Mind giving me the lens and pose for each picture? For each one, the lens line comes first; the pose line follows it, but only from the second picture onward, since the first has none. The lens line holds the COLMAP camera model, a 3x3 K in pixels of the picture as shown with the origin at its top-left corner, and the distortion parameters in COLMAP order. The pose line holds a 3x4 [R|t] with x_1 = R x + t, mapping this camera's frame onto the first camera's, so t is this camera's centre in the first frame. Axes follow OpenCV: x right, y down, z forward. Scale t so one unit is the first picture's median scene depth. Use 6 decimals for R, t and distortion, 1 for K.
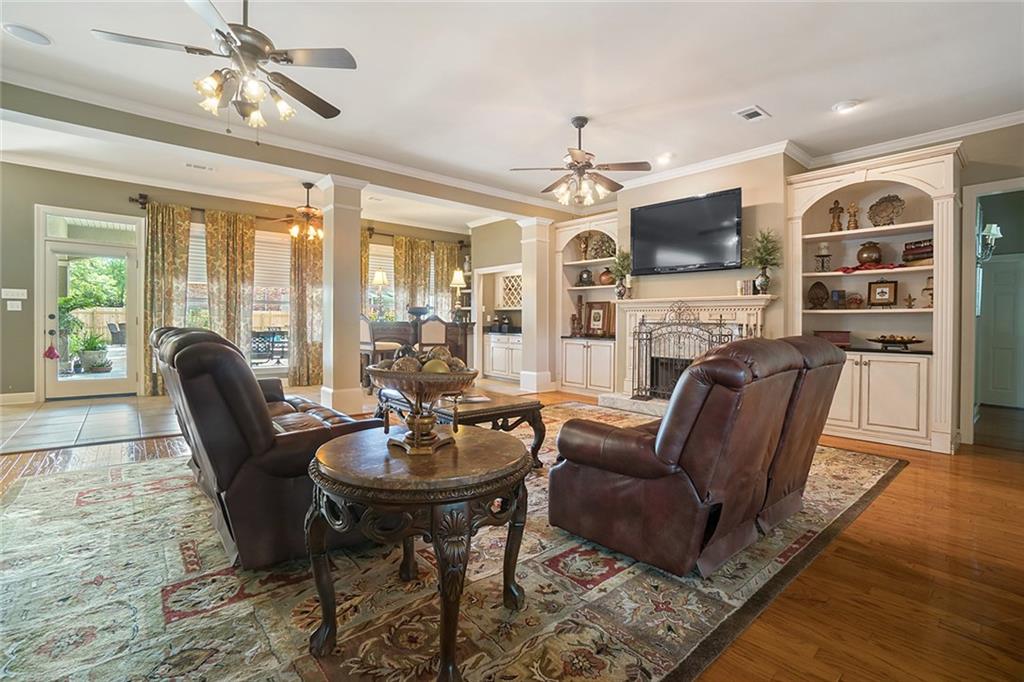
lens RADIAL K [[460.3, 0, 512.5], [0, 460.3, 329.1], [0, 0, 1]] dist [-0.058967, 0.016194]
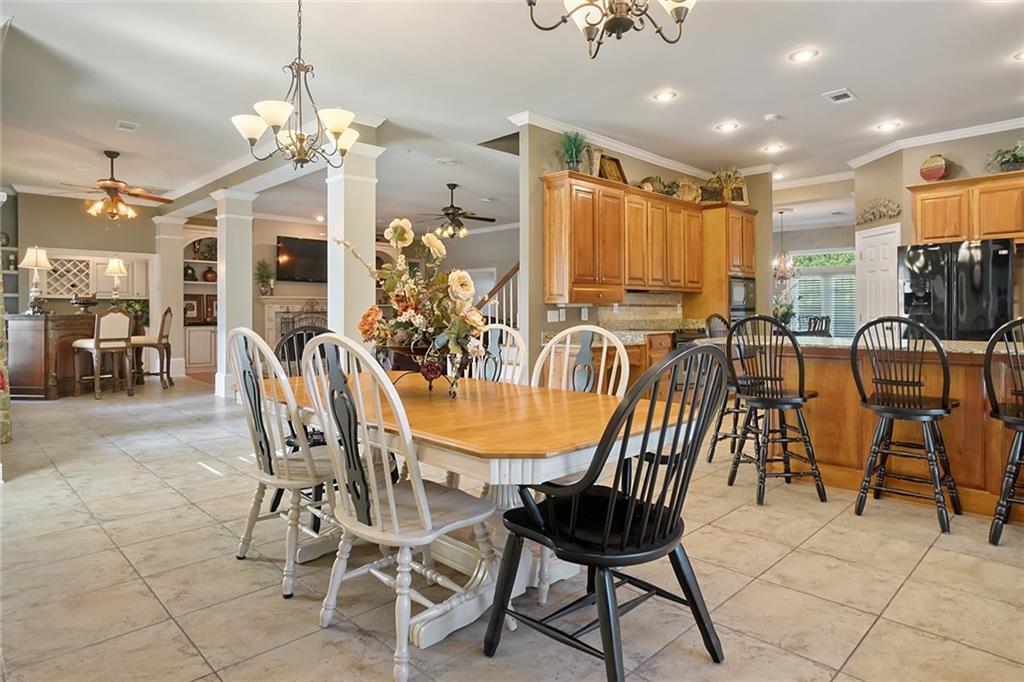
lens RADIAL K [[584.6, 0, 514.0], [0, 584.6, 321.4], [0, 0, 1]] dist [-0.007062, -0.000817]
pose [[-0.064471, -0.031534, 0.997421, -1.961460], [0.011989, 0.999404, 0.032372, -0.041166], [-0.997848, 0.014045, -0.064055, 0.406232]]
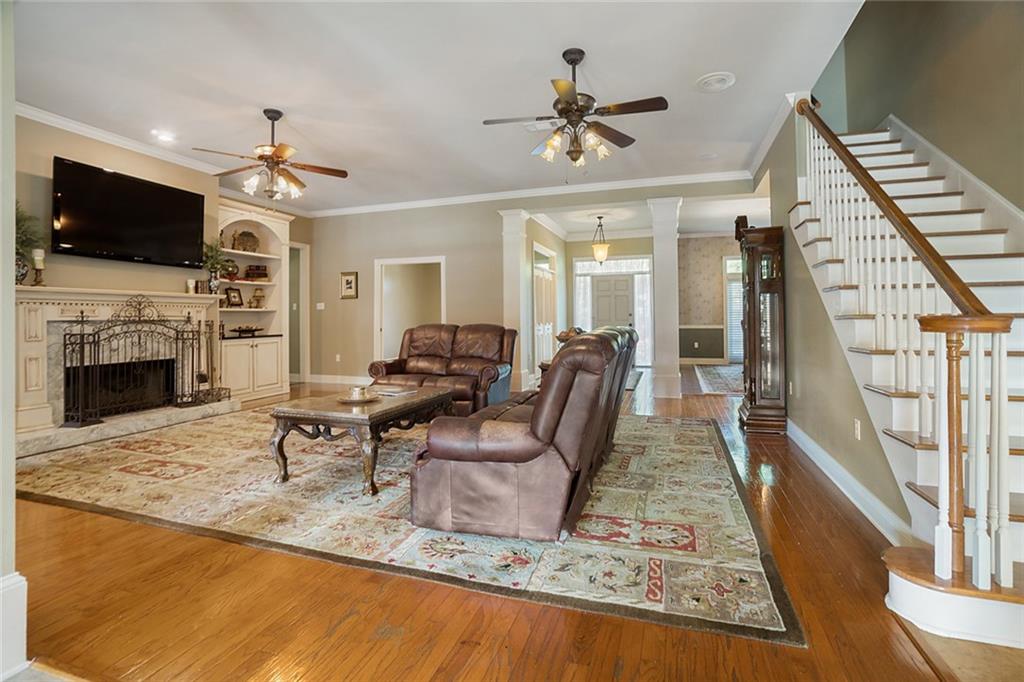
lens RADIAL K [[460.3, 0, 512.5], [0, 460.3, 329.1], [0, 0, 1]] dist [-0.058967, 0.016194]
pose [[-0.496457, -0.031379, 0.867494, -0.762075], [0.007781, 0.999145, 0.040595, -0.027171], [-0.868027, 0.026904, -0.495788, 0.843956]]
